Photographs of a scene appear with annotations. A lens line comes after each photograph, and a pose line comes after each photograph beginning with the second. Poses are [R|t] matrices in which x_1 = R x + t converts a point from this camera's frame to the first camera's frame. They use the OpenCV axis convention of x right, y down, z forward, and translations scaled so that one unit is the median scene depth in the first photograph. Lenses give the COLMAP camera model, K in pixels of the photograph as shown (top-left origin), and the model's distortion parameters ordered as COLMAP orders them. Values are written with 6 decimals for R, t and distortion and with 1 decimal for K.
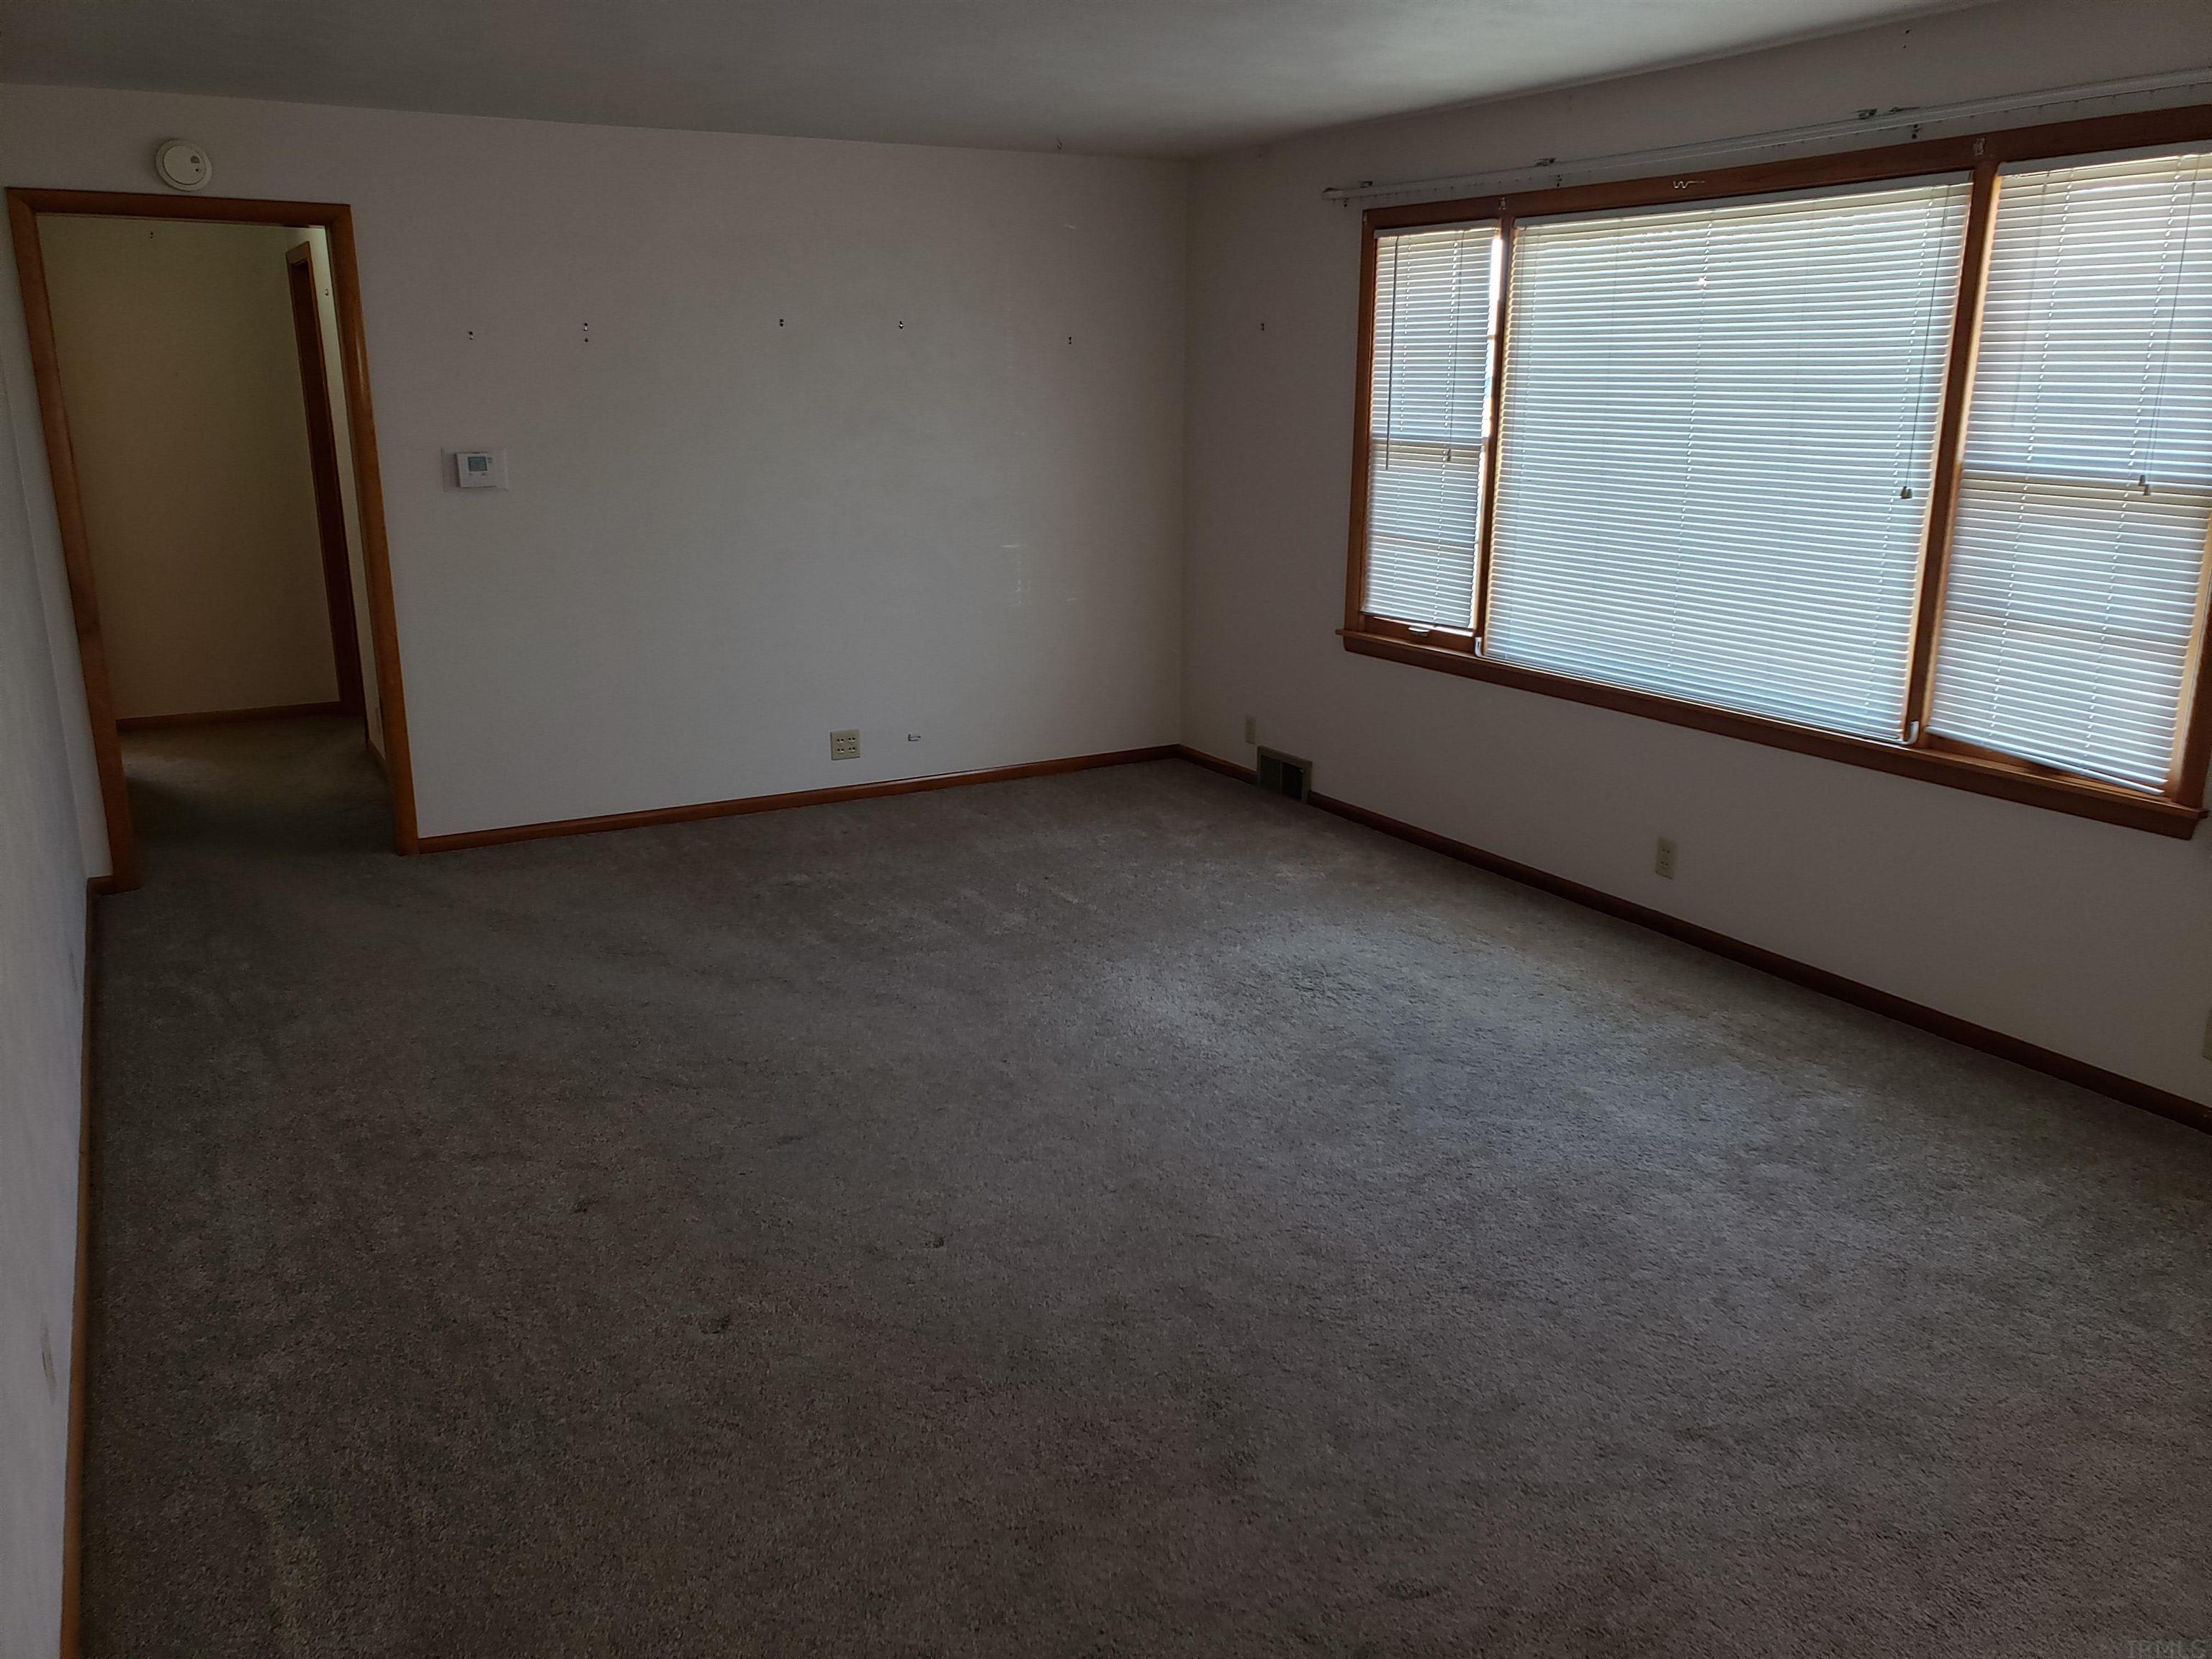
lens RADIAL K [[1719.2, 0, 1090.6], [0, 1719.2, 838.1], [0, 0, 1]] dist [-0.006419, 0.066768]
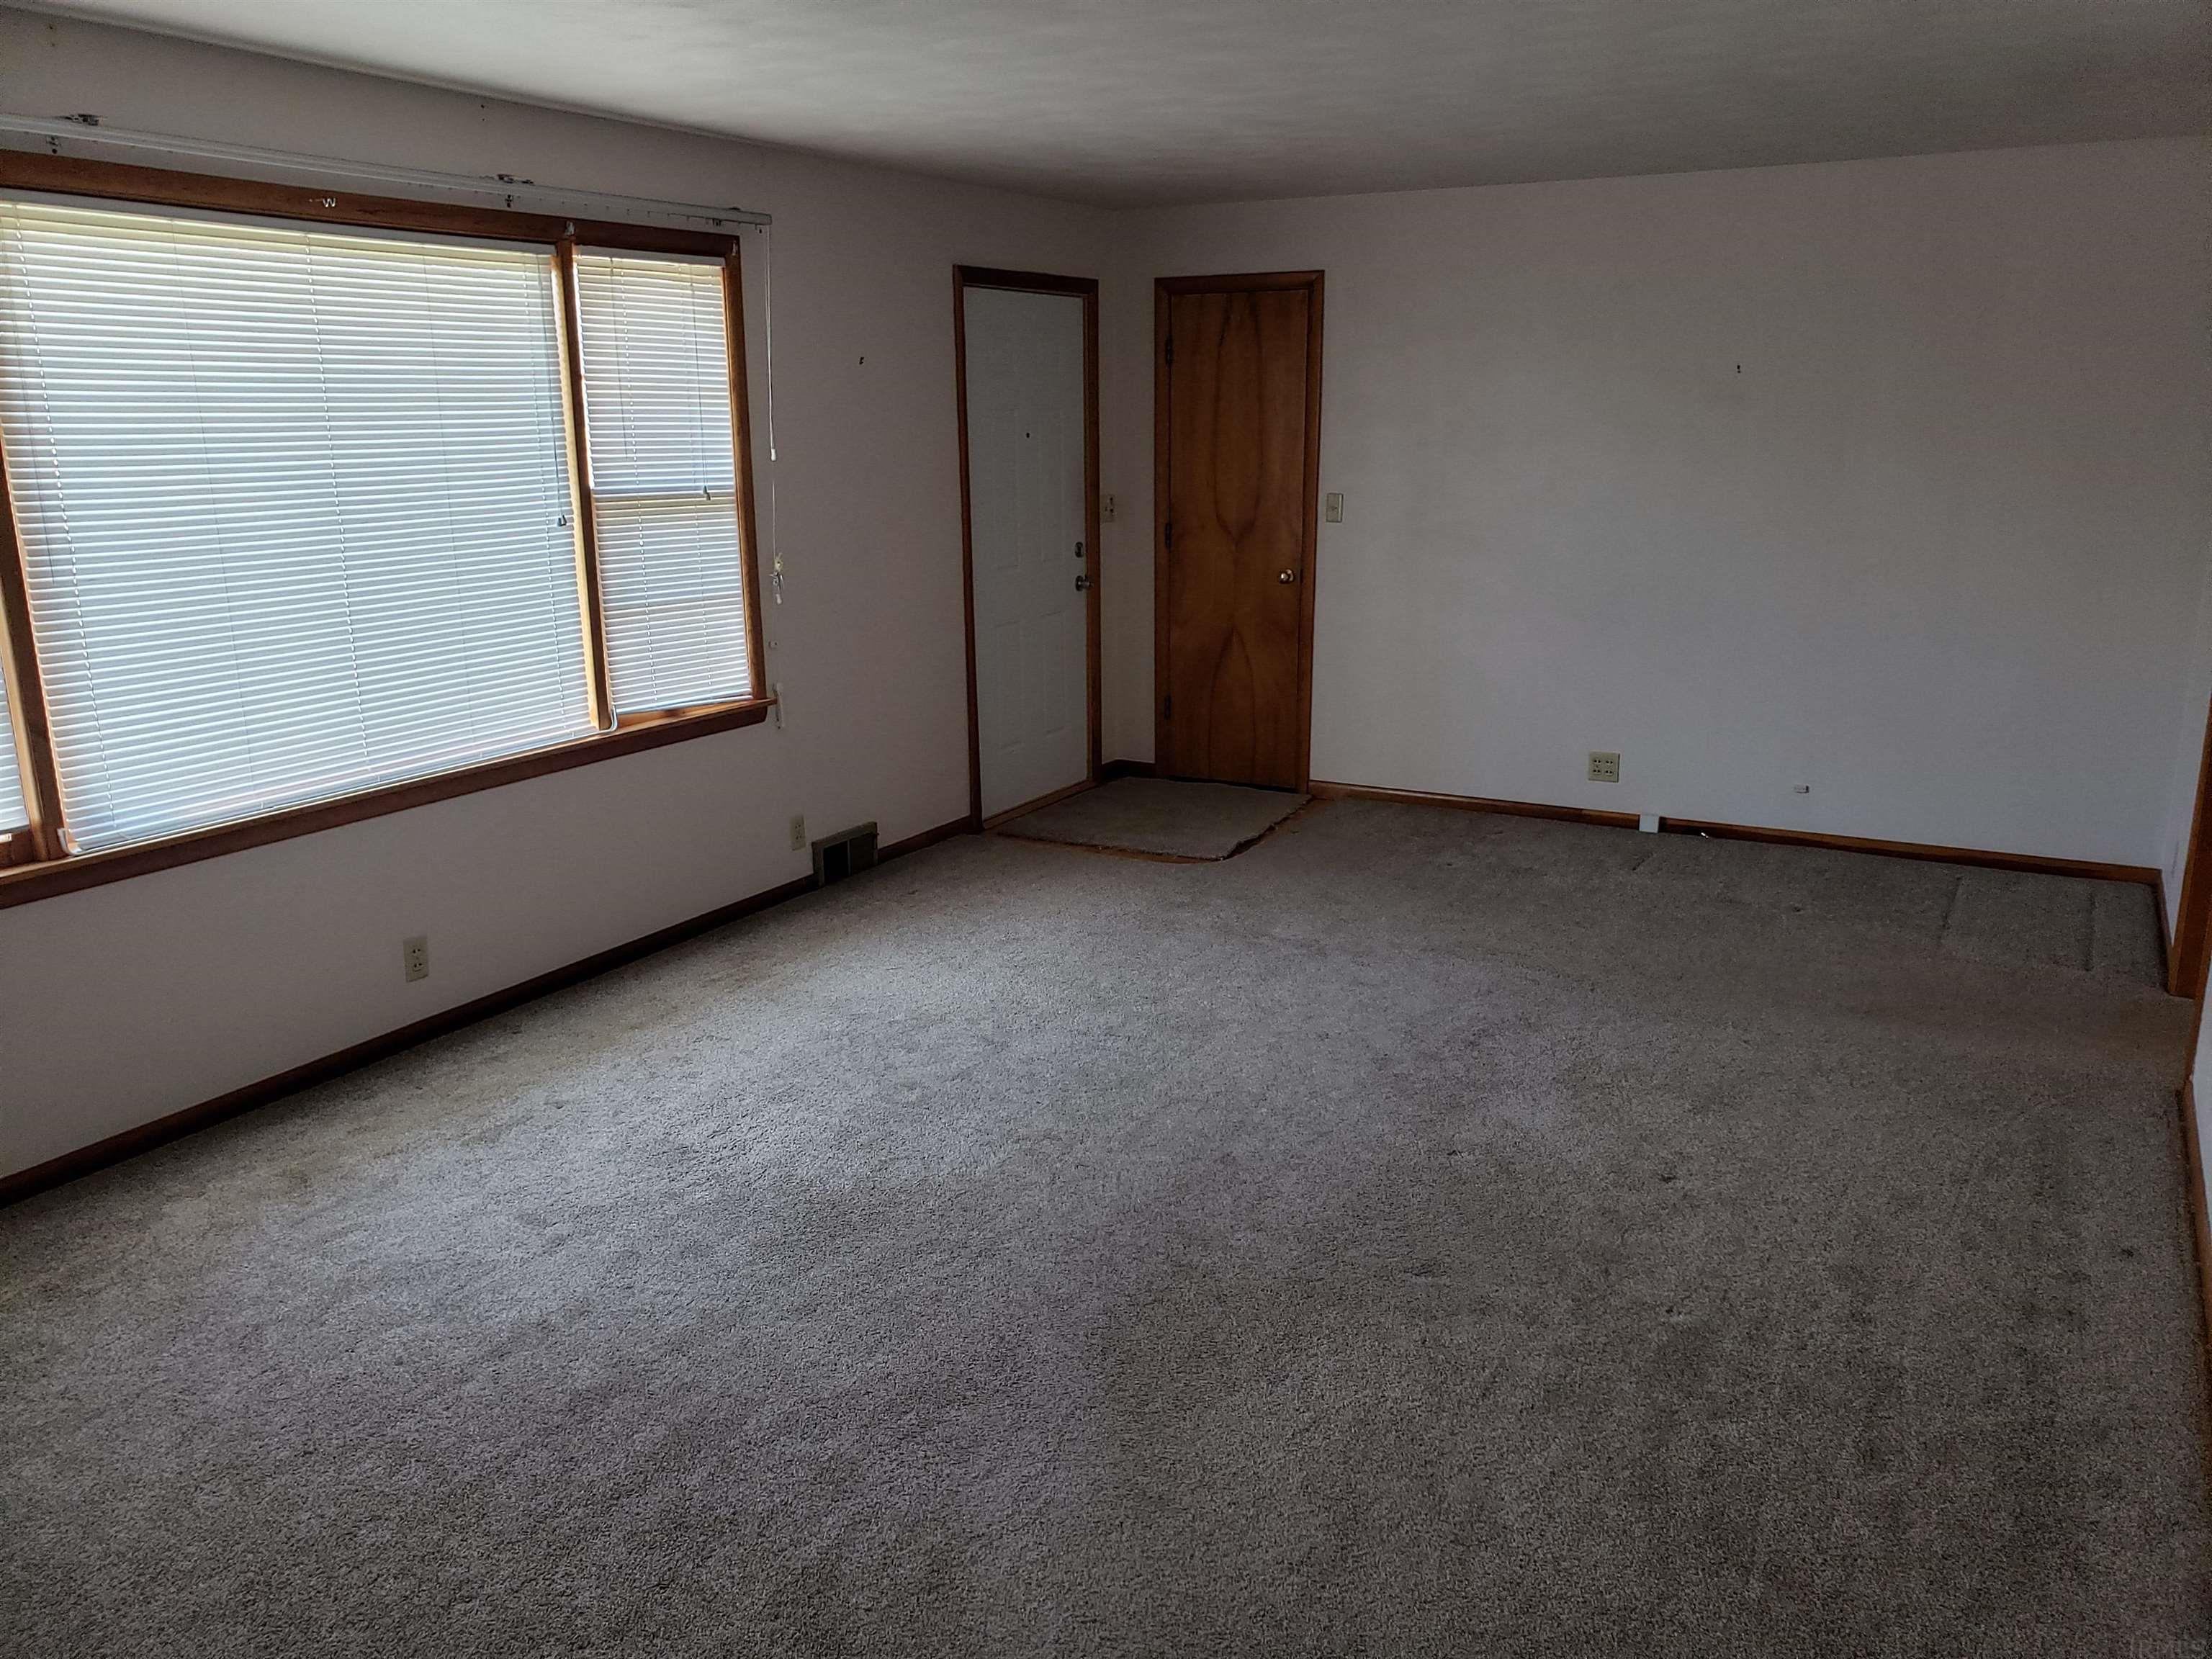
lens RADIAL K [[1719.2, 0, 1090.6], [0, 1719.2, 838.1], [0, 0, 1]] dist [-0.006419, 0.066768]
pose [[-0.518664, -0.210354, 0.828697, -0.693022], [0.238904, 0.894995, 0.376707, -0.358778], [-0.820922, 0.393364, -0.413947, 1.272771]]
